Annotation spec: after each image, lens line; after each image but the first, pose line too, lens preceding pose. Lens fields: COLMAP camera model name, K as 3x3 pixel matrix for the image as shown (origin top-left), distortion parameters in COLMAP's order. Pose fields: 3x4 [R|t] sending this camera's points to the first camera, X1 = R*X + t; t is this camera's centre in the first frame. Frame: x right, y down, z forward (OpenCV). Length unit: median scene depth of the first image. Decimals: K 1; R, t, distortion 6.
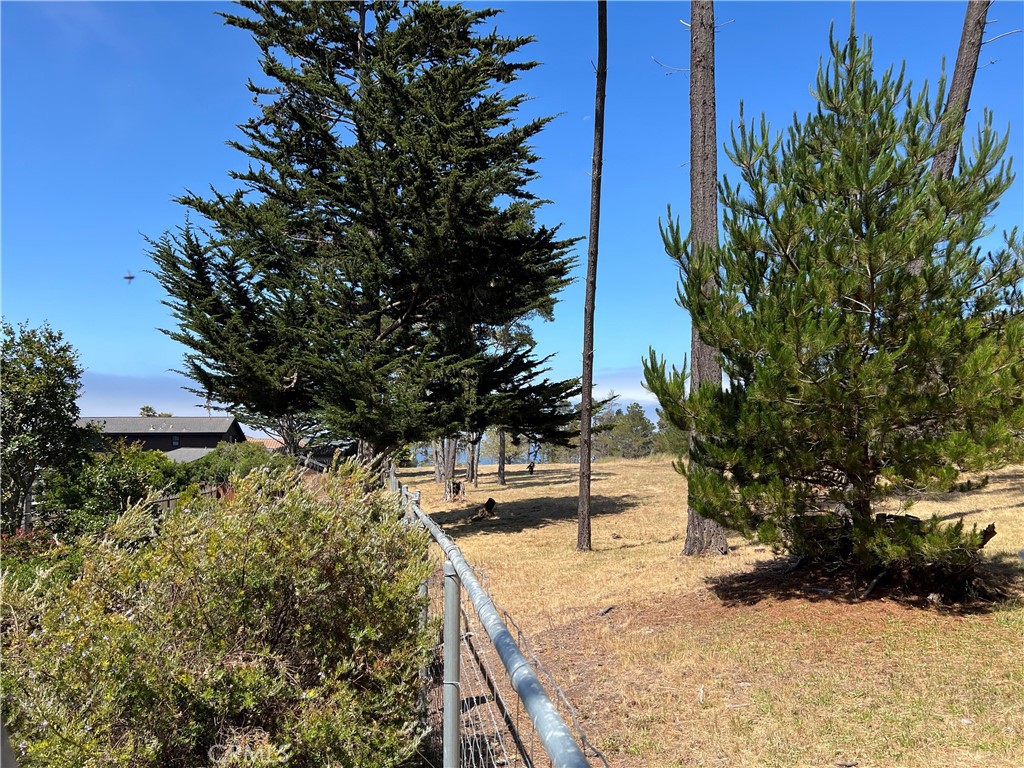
lens RADIAL K [[786.4, 0, 512.0], [0, 786.4, 406.8], [0, 0, 1]] dist [0.003907, -0.006050]
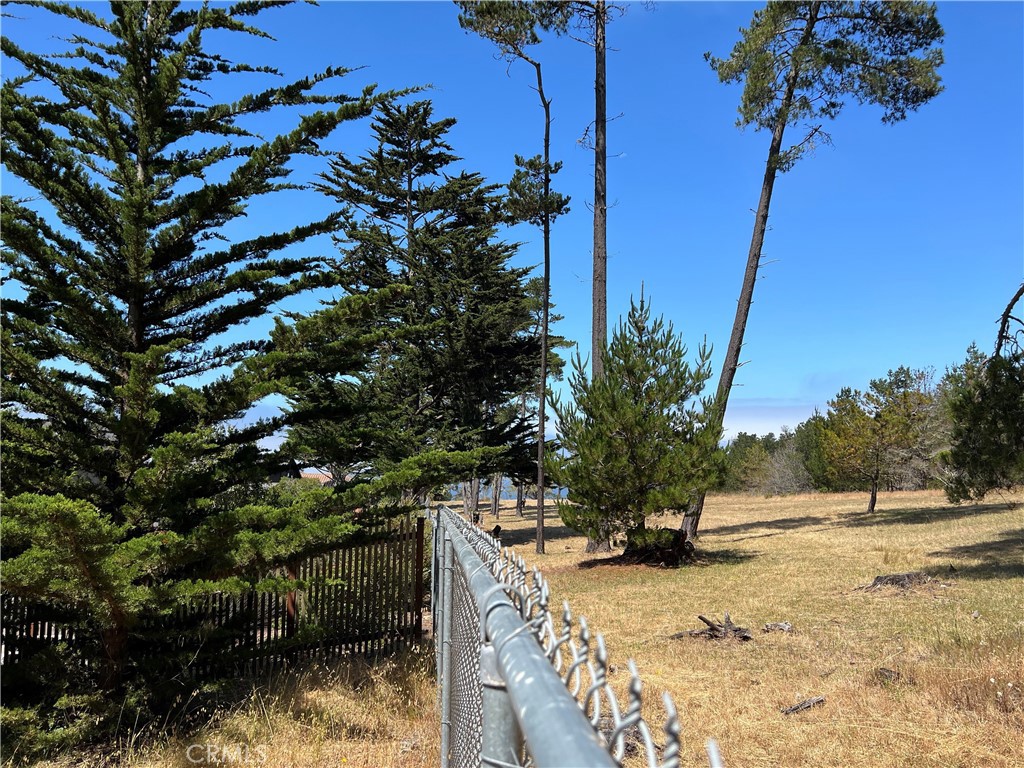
lens RADIAL K [[786.4, 0, 512.0], [0, 786.4, 406.8], [0, 0, 1]] dist [0.003907, -0.006050]
pose [[0.998871, 0.010096, -0.046420, 0.069526], [-0.012137, 0.998962, -0.043899, -0.032870], [0.045928, 0.044413, 0.997957, -0.425569]]
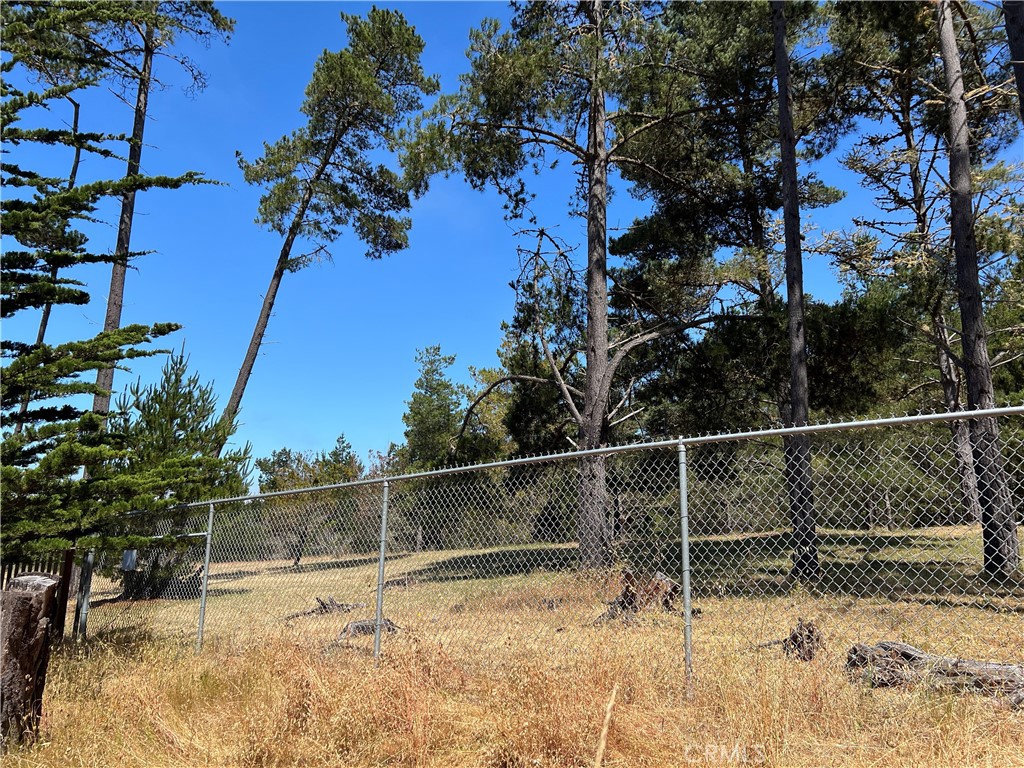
lens RADIAL K [[786.4, 0, 512.0], [0, 786.4, 406.8], [0, 0, 1]] dist [0.003907, -0.006050]
pose [[0.744984, 0.154789, 0.648875, -0.127747], [-0.058417, 0.984108, -0.167689, 0.006933], [-0.664520, 0.087020, 0.742187, -0.529425]]
